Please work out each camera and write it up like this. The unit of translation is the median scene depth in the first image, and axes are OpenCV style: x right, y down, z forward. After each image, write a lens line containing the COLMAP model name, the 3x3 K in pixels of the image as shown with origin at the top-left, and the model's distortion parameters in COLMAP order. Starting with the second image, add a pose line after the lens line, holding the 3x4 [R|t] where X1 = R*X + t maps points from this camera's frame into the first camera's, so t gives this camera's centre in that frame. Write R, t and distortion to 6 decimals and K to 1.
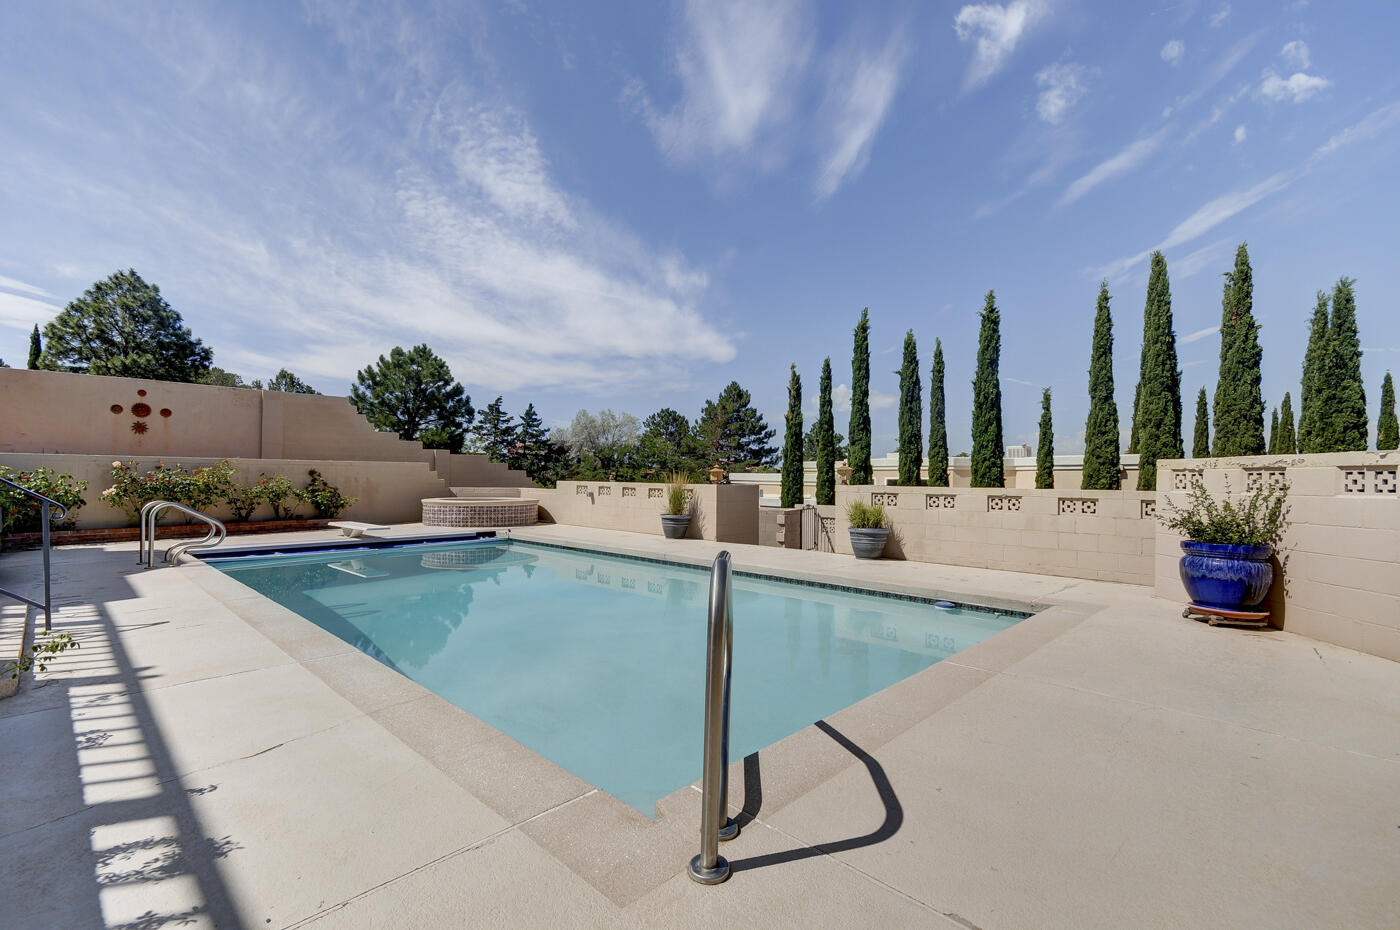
lens RADIAL K [[611.1, 0, 693.2], [0, 611.1, 459.2], [0, 0, 1]] dist [0.000144, 0.000247]
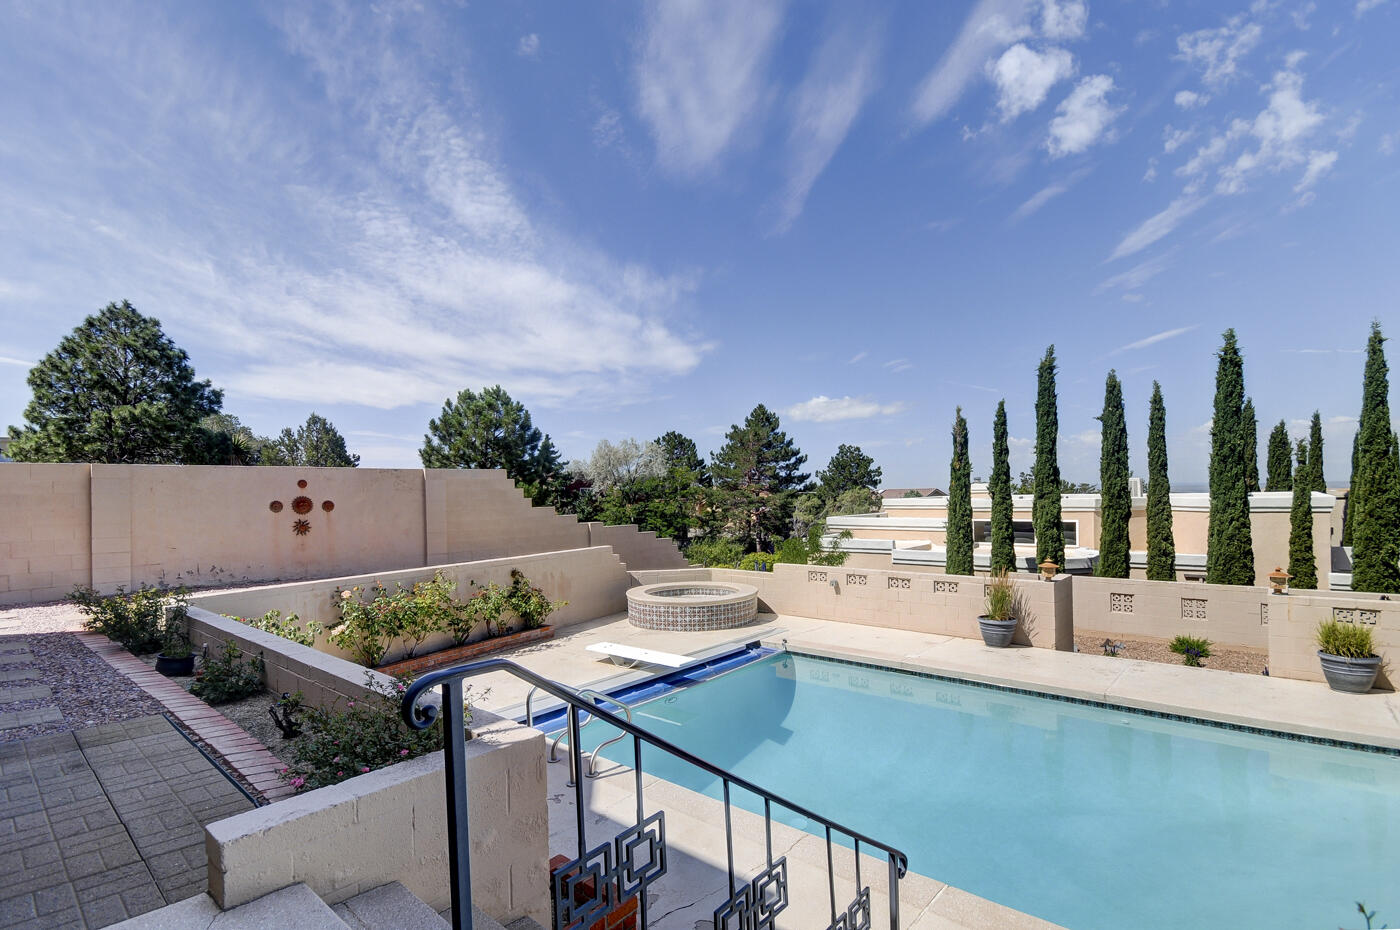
lens RADIAL K [[643.0, 0, 697.9], [0, 643.0, 484.6], [0, 0, 1]] dist [0.013639, -0.011260]
pose [[0.997961, -0.029546, 0.056567, -0.206437], [0.028778, 0.999483, 0.014341, -0.050258], [-0.056962, -0.012684, 0.998296, 0.058258]]
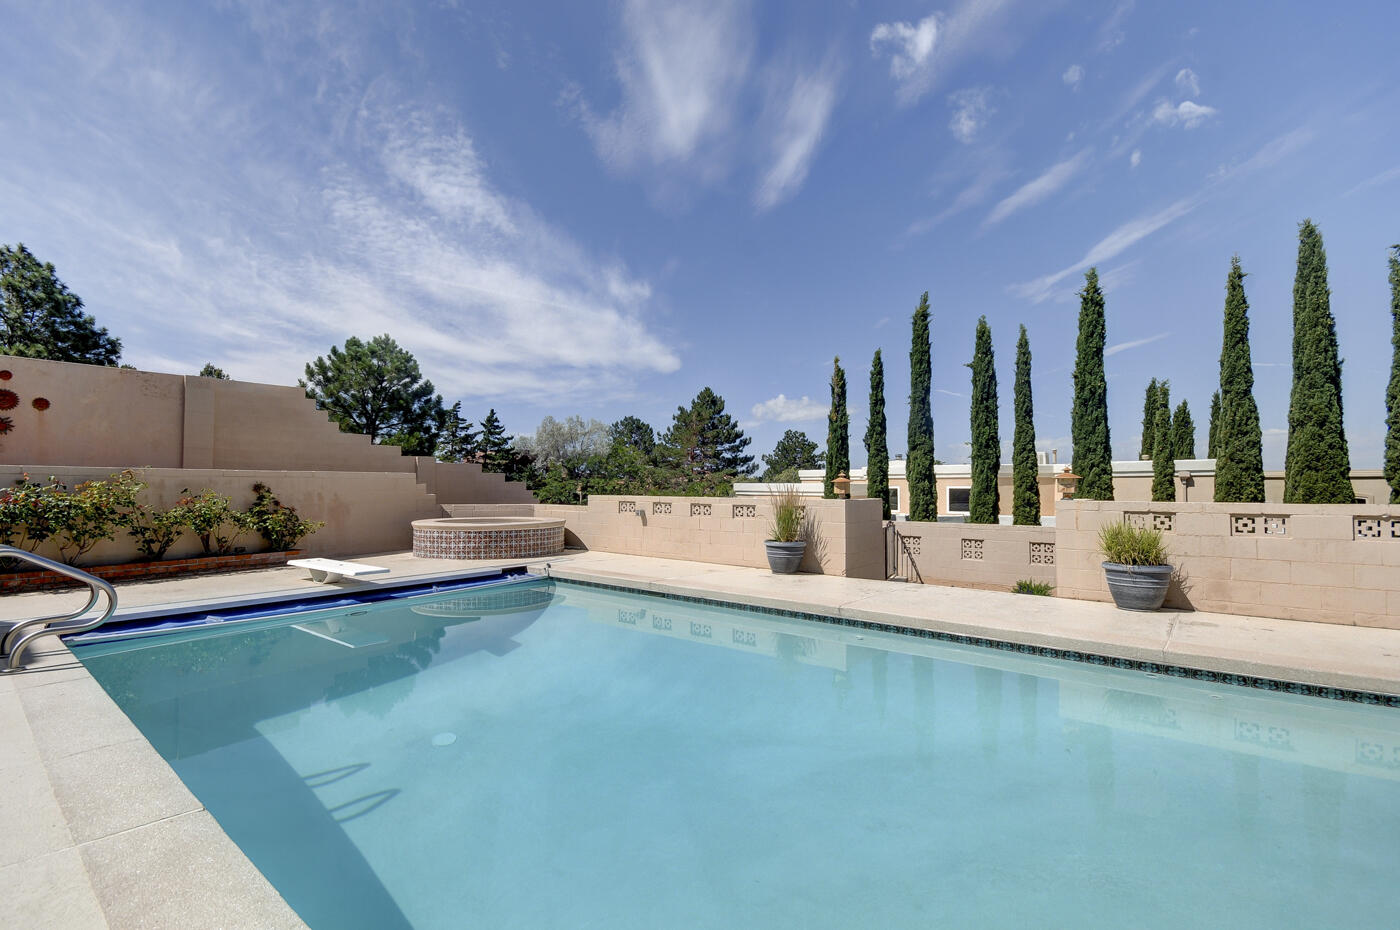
lens RADIAL K [[611.1, 0, 693.2], [0, 611.1, 459.2], [0, 0, 1]] dist [0.000144, 0.000247]
pose [[0.996461, -0.004040, 0.083959, -0.085030], [0.005390, 0.999860, -0.015868, 0.001399], [-0.083883, 0.016265, 0.996343, 0.116205]]
